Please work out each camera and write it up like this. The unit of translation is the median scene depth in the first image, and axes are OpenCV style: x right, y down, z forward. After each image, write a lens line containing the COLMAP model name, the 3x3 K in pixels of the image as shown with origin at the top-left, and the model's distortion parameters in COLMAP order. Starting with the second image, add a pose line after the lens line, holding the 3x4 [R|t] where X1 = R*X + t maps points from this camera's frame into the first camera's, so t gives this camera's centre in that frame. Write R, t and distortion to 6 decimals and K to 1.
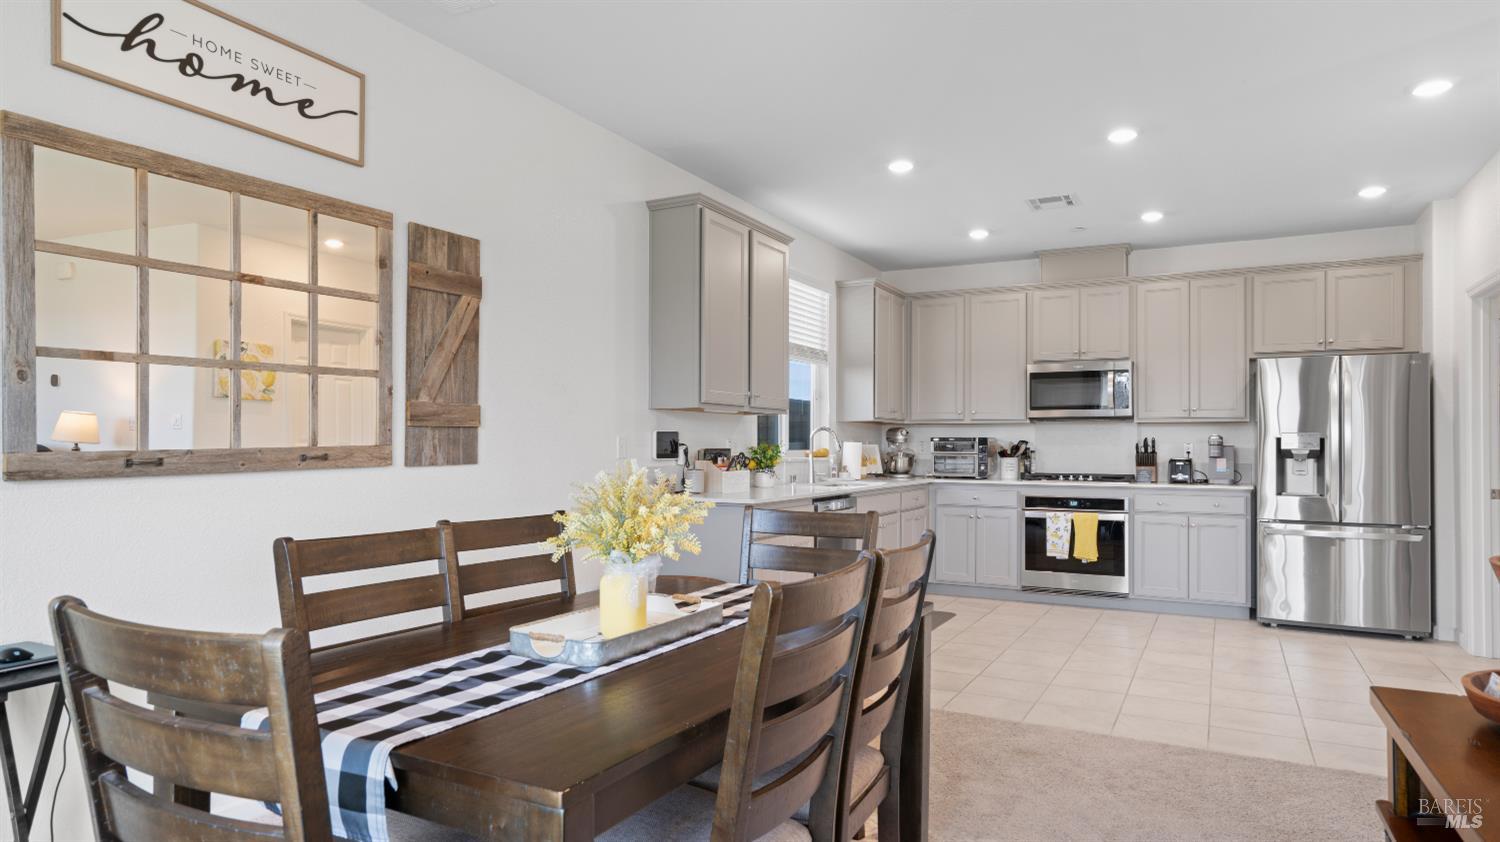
lens RADIAL K [[869.3, 0, 761.7], [0, 869.3, 436.5], [0, 0, 1]] dist [0.005904, 0.005145]
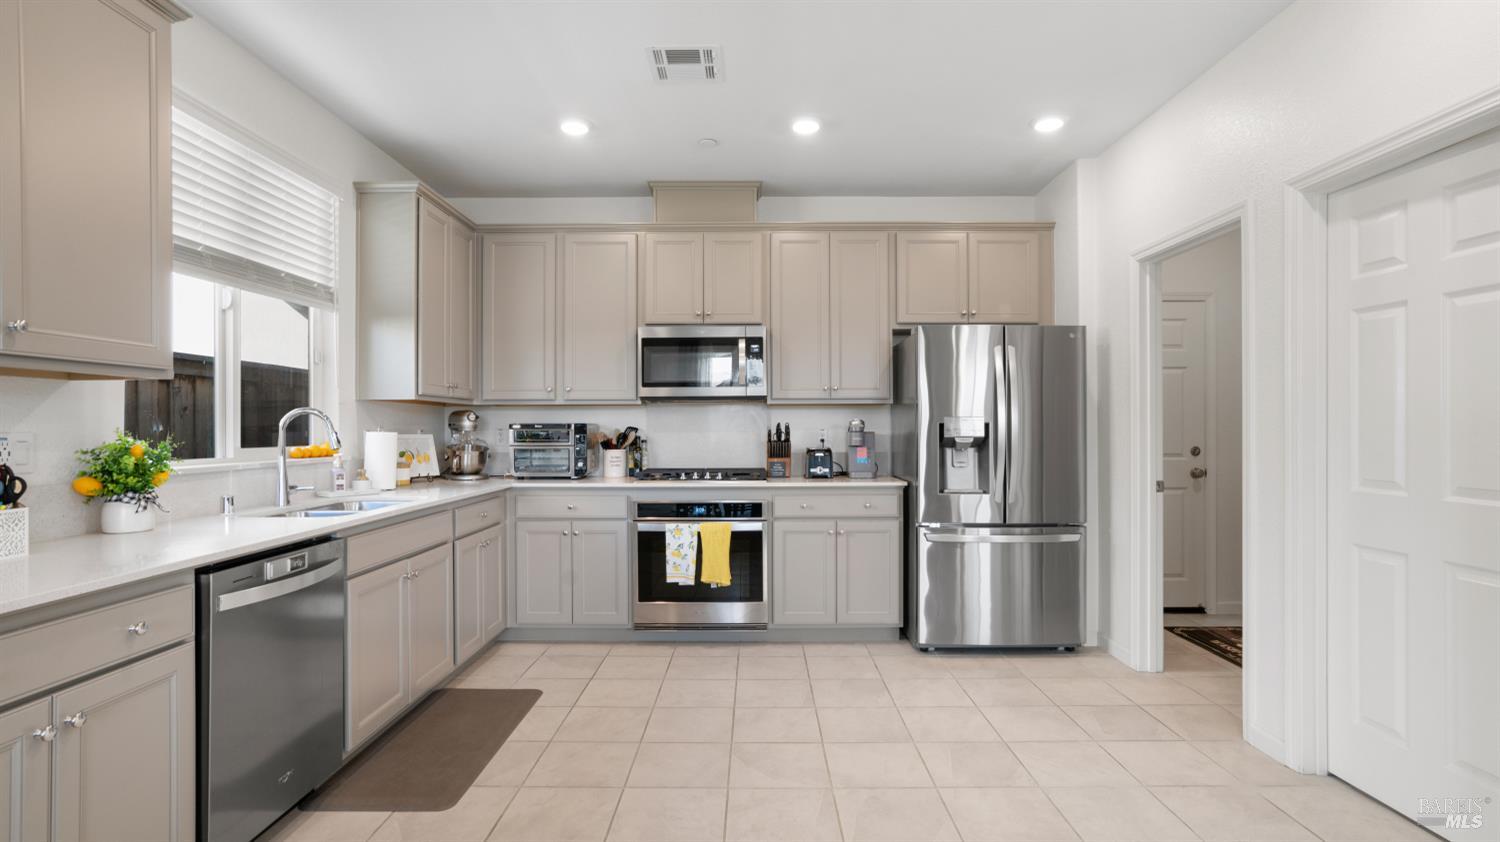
lens RADIAL K [[719.3, 0, 745.6], [0, 719.3, 422.2], [0, 0, 1]] dist [-0.033693, 0.009448]
pose [[0.889339, -0.003843, 0.457231, 0.108347], [0.002056, 0.999988, 0.004406, -0.002487], [-0.457243, -0.002979, 0.889337, 0.426366]]
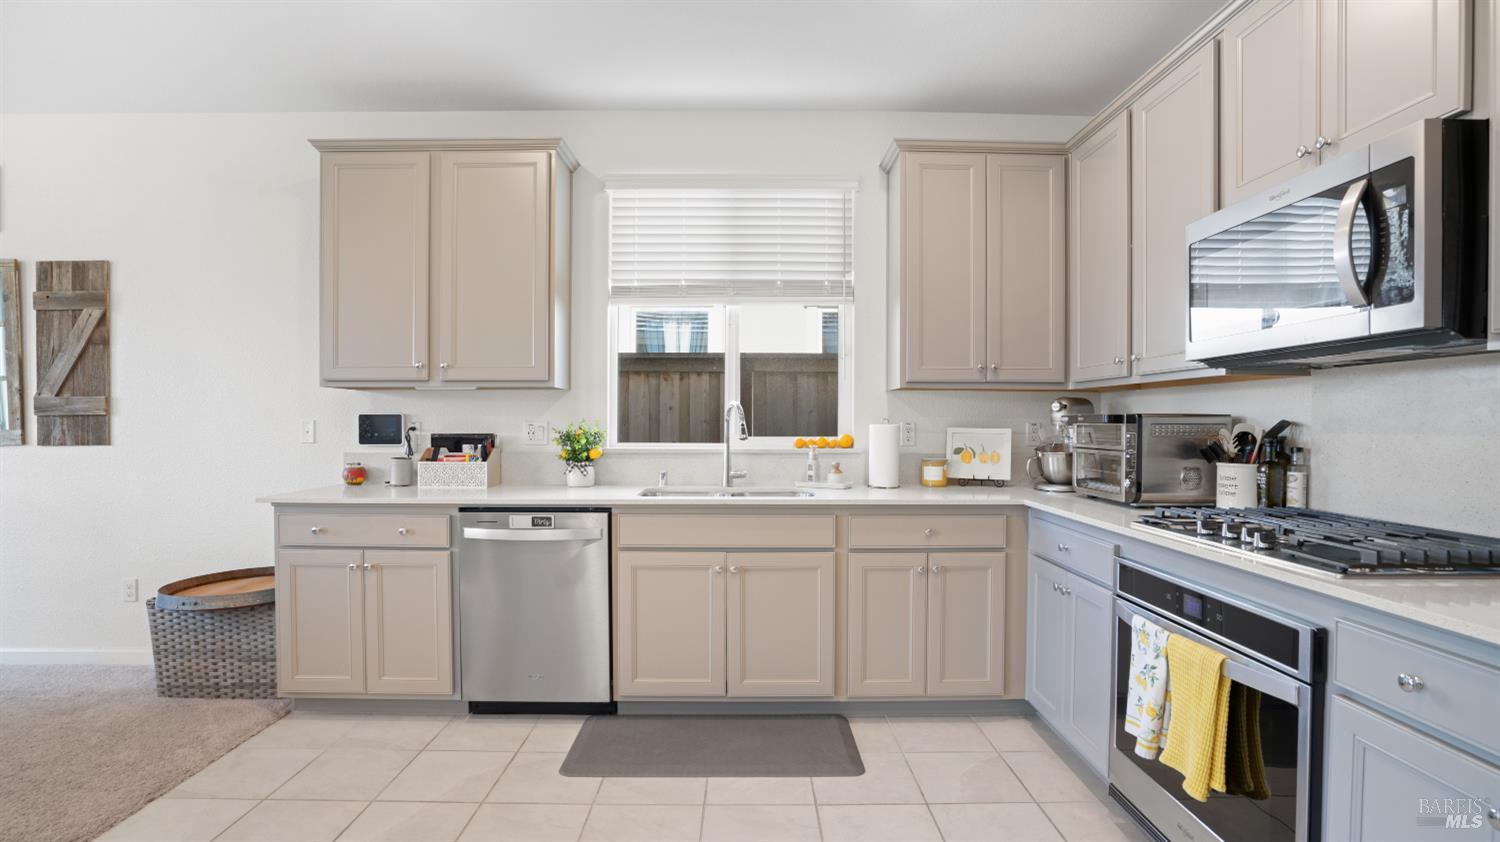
lens RADIAL K [[719.3, 0, 744.0], [0, 719.3, 424.4], [0, 0, 1]] dist [-0.033693, 0.009448]
pose [[0.471849, 0.002152, -0.881677, 0.522690], [0.009494, 0.999927, 0.007521, 0.001933], [0.881628, -0.011919, 0.471794, 0.717663]]
